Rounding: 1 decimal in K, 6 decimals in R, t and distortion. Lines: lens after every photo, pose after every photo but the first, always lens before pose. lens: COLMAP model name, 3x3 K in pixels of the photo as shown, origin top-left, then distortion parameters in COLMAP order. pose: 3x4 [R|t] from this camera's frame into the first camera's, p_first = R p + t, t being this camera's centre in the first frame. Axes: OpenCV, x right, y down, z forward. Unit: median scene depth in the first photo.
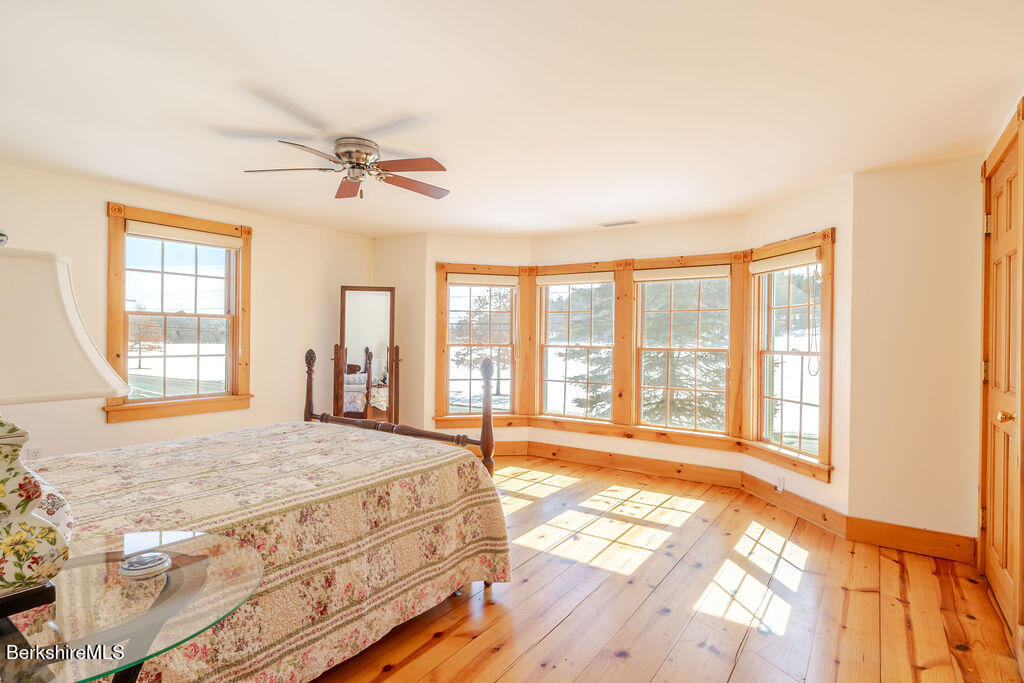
lens RADIAL K [[544.9, 0, 511.0], [0, 544.9, 338.5], [0, 0, 1]] dist [-0.011785, -0.000546]
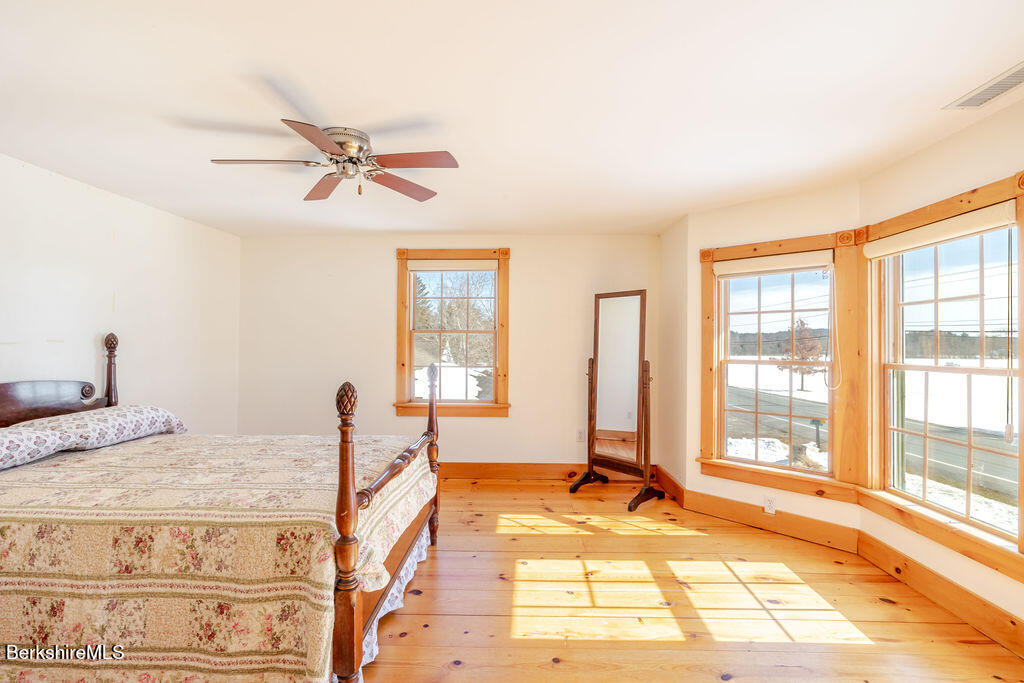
lens RADIAL K [[479.3, 0, 527.3], [0, 479.3, 342.6], [0, 0, 1]] dist [-0.004149, -0.000898]
pose [[0.530581, -0.013548, -0.847526, 0.629830], [-0.001850, 0.999851, -0.017141, -0.003281], [0.847632, 0.010663, 0.530477, 0.978562]]
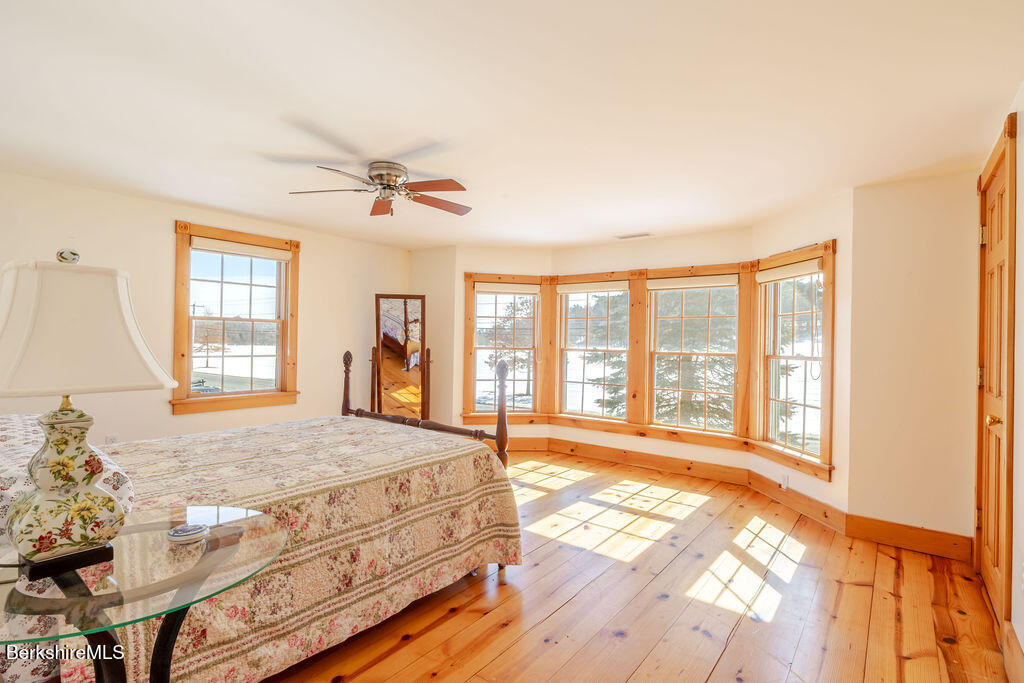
lens RADIAL K [[508.7, 0, 510.4], [0, 508.7, 338.4], [0, 0, 1]] dist [-0.015901, 0.000192]
pose [[0.998051, 0.005805, -0.062133, 0.040008], [-0.006291, 0.999951, -0.007634, -0.000252], [0.062086, 0.008010, 0.998039, -0.025044]]
